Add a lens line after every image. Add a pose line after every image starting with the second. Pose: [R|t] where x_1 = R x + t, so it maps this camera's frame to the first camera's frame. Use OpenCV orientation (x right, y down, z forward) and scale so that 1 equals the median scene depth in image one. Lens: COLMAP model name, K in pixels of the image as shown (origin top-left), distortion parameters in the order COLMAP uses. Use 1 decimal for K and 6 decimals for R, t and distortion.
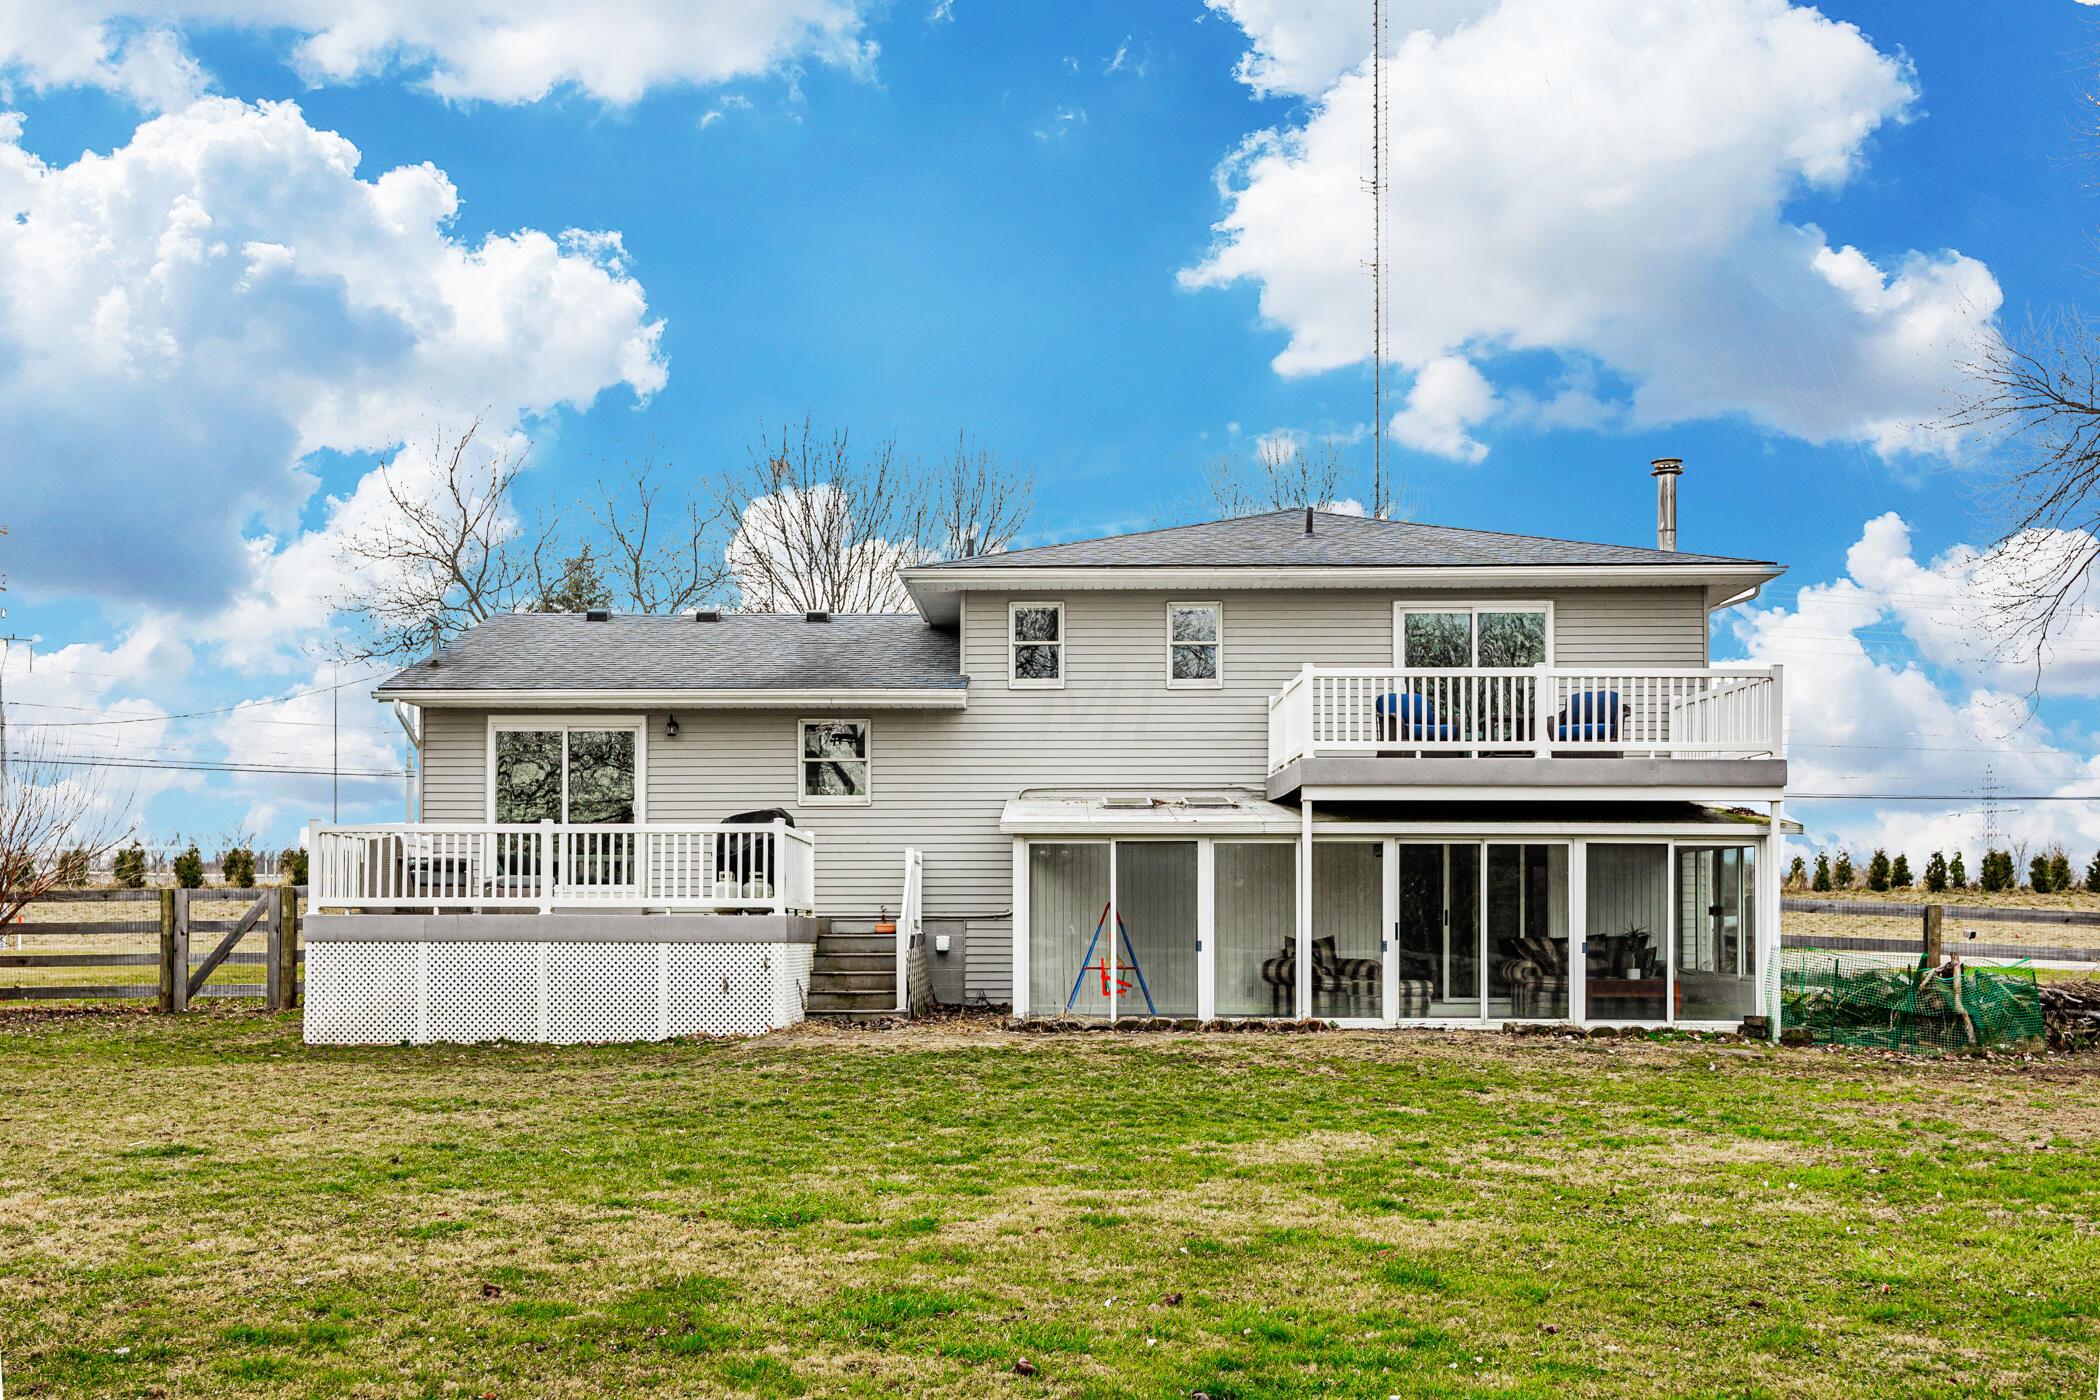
lens RADIAL K [[2133.2, 0, 1050.0], [0, 2133.2, 700.0], [0, 0, 1]] dist [0.004771, 0.001850]
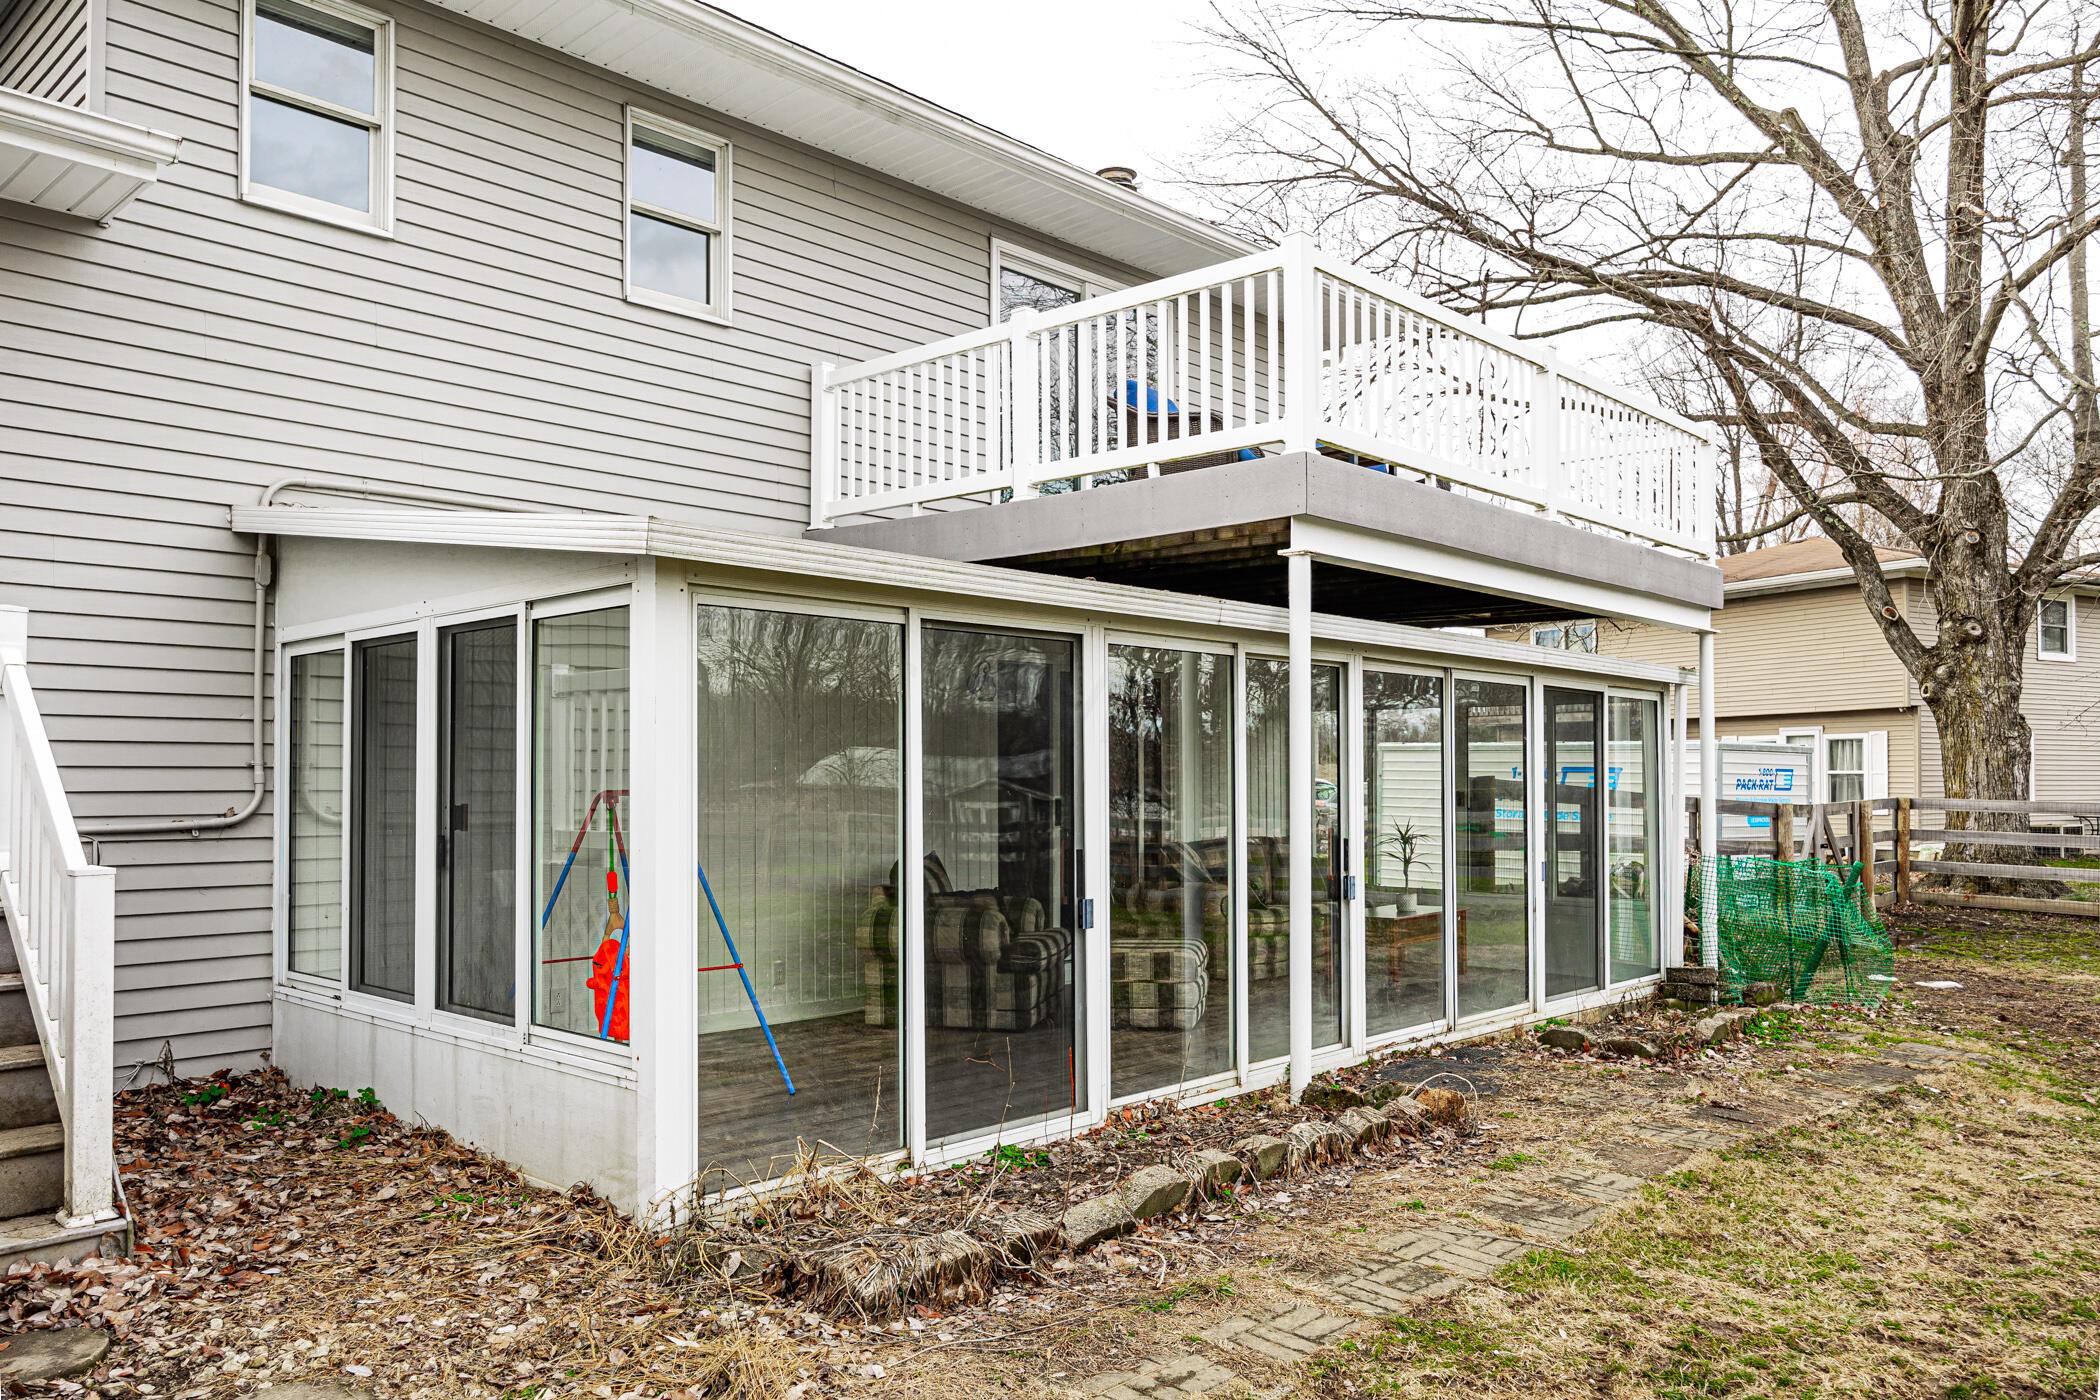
lens RADIAL K [[1509.7, 0, 1050.0], [0, 1509.7, 700.0], [0, 0, 1]] dist [-0.006806, -0.005649]
pose [[0.665474, 0.035651, 0.745570, -0.116132], [-0.073738, 0.997113, 0.018137, 0.064741], [-0.742770, -0.067046, 0.666181, 0.728732]]
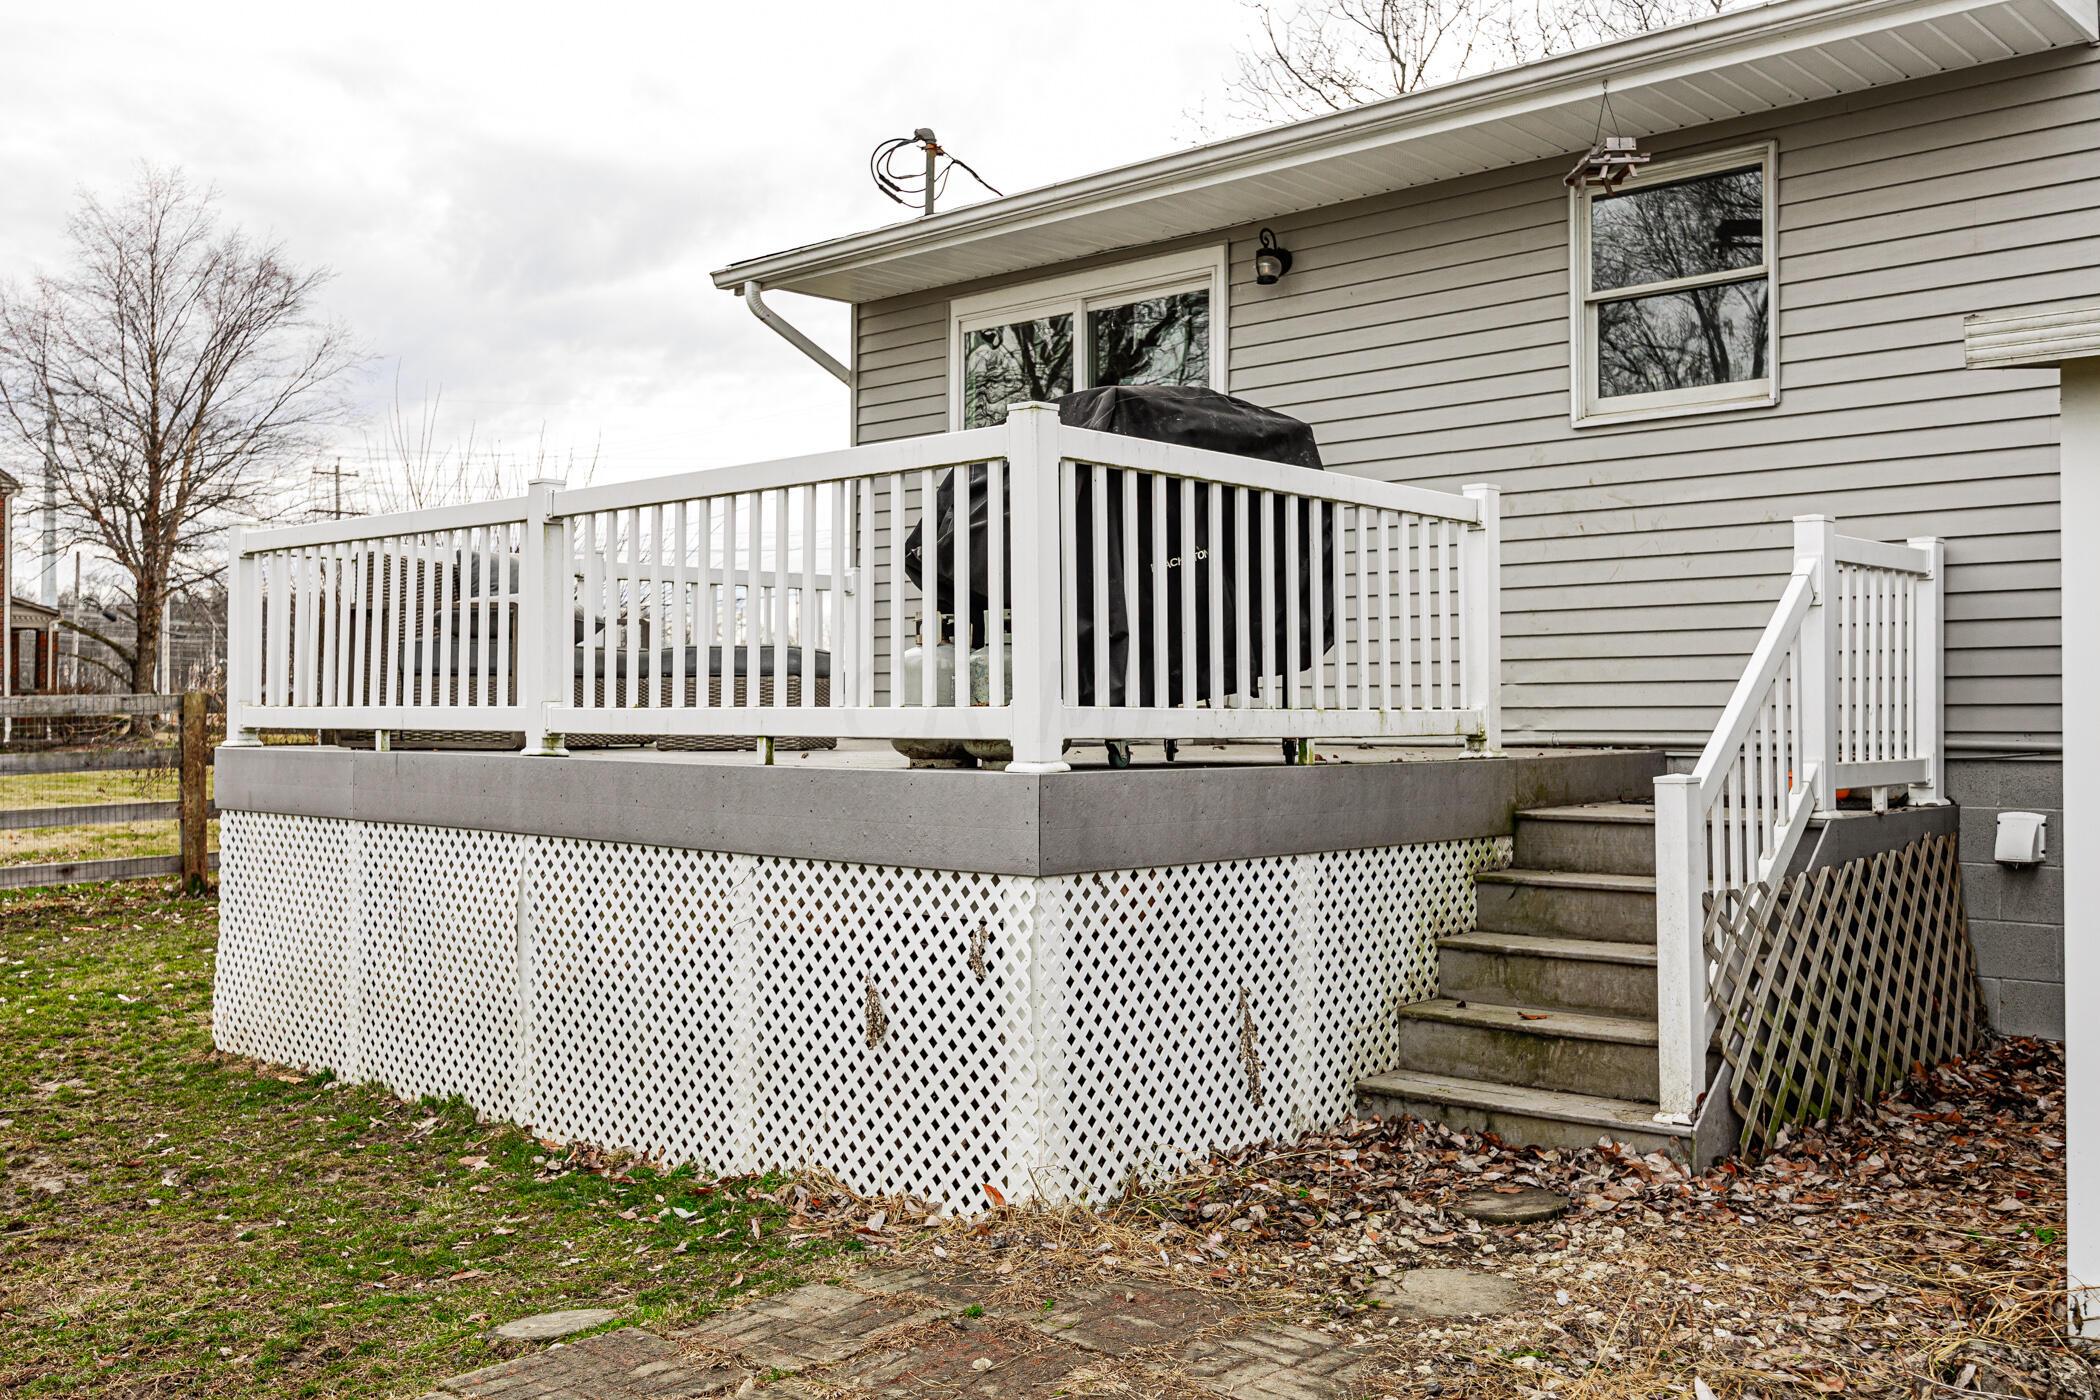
lens RADIAL K [[1931.5, 0, 1050.0], [0, 1931.5, 700.0], [0, 0, 1]] dist [-0.005743, -0.000884]
pose [[0.756754, -0.005519, -0.653676, 0.024150], [0.072972, 0.994428, 0.076083, 0.064383], [0.649614, -0.105276, 0.752940, 0.711126]]
